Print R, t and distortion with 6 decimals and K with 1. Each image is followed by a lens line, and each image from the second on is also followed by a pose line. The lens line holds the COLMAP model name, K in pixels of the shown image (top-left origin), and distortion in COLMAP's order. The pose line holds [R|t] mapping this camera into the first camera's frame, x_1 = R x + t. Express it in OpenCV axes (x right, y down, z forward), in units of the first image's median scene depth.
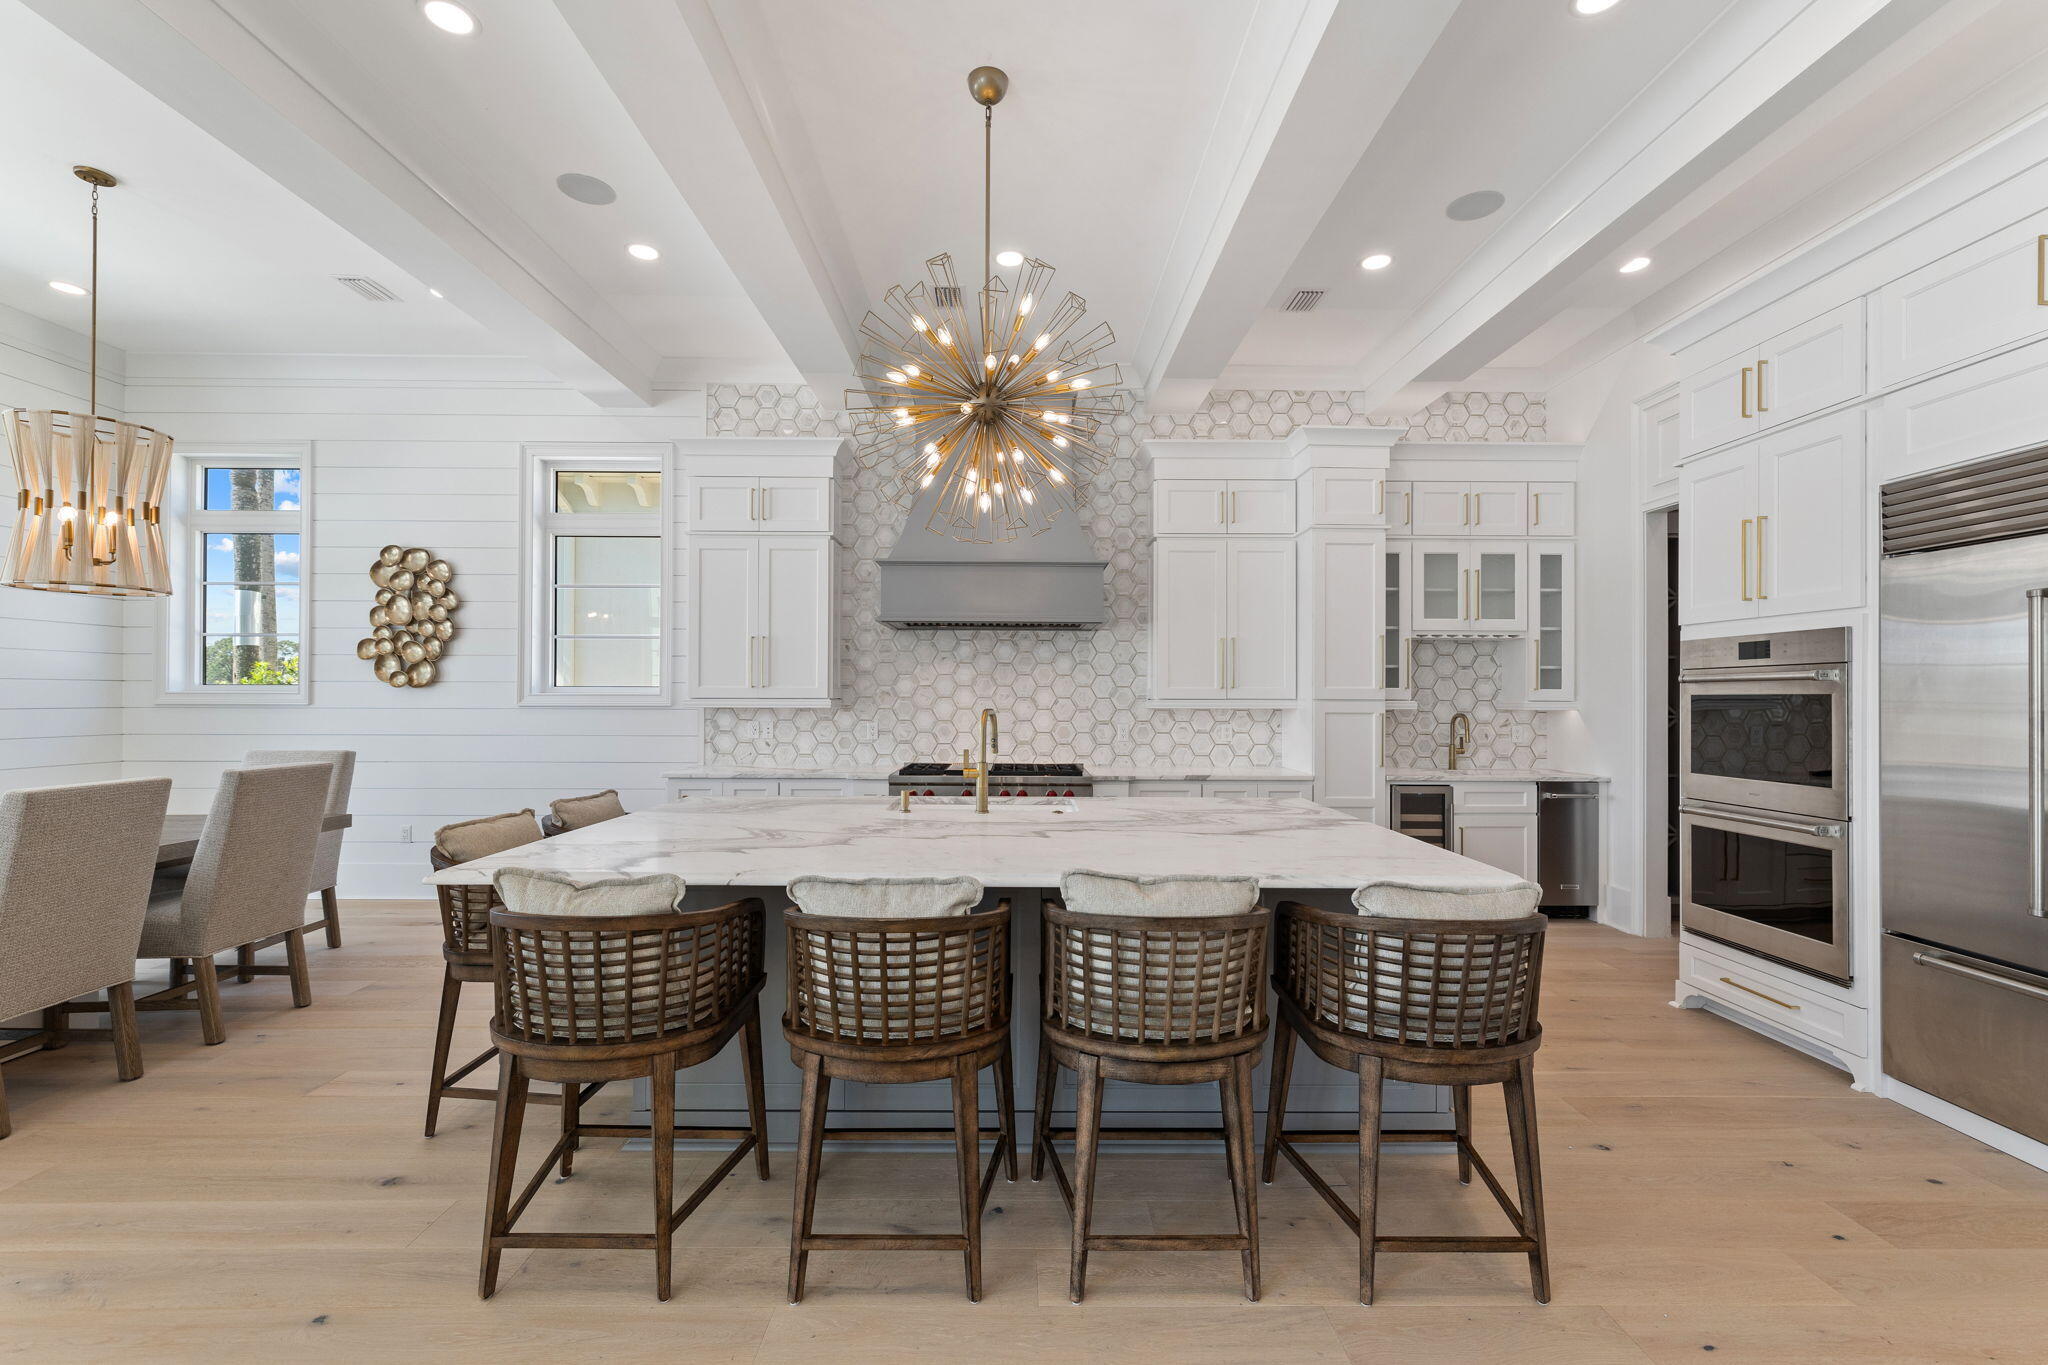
lens RADIAL K [[866.2, 0, 1021.4], [0, 866.2, 691.8], [0, 0, 1]] dist [0.012956, -0.000776]
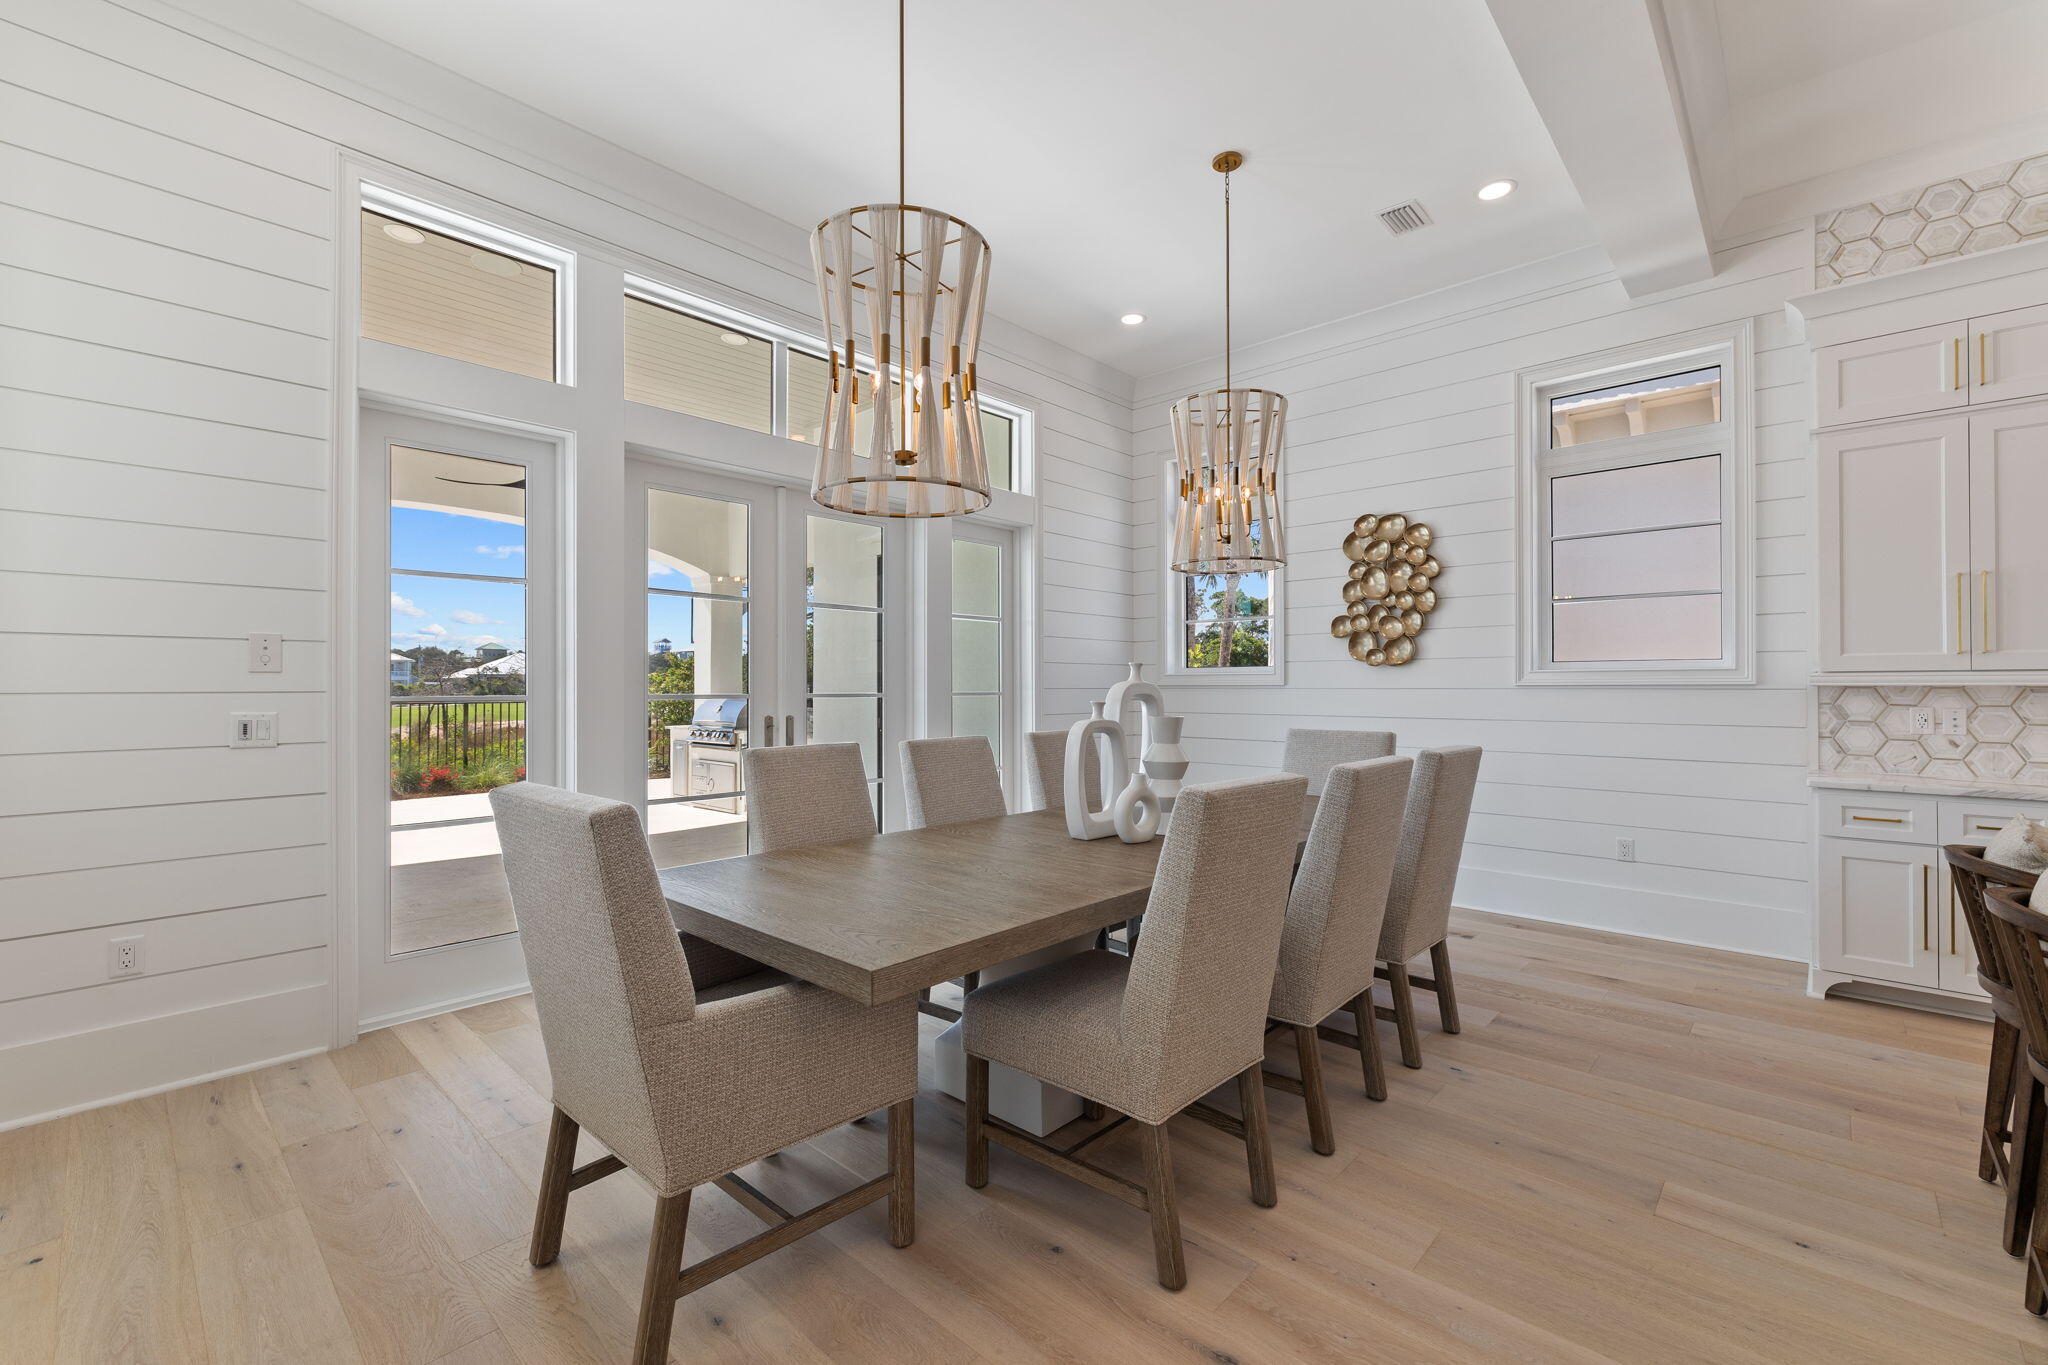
lens RADIAL K [[866.2, 0, 1015.4], [0, 866.2, 683.6], [0, 0, 1]] dist [0.012956, -0.000776]
pose [[0.737267, -0.007848, -0.675556, -0.372040], [0.007003, 0.999968, -0.003974, 0.014301], [0.675565, -0.001801, 0.737298, 0.059881]]
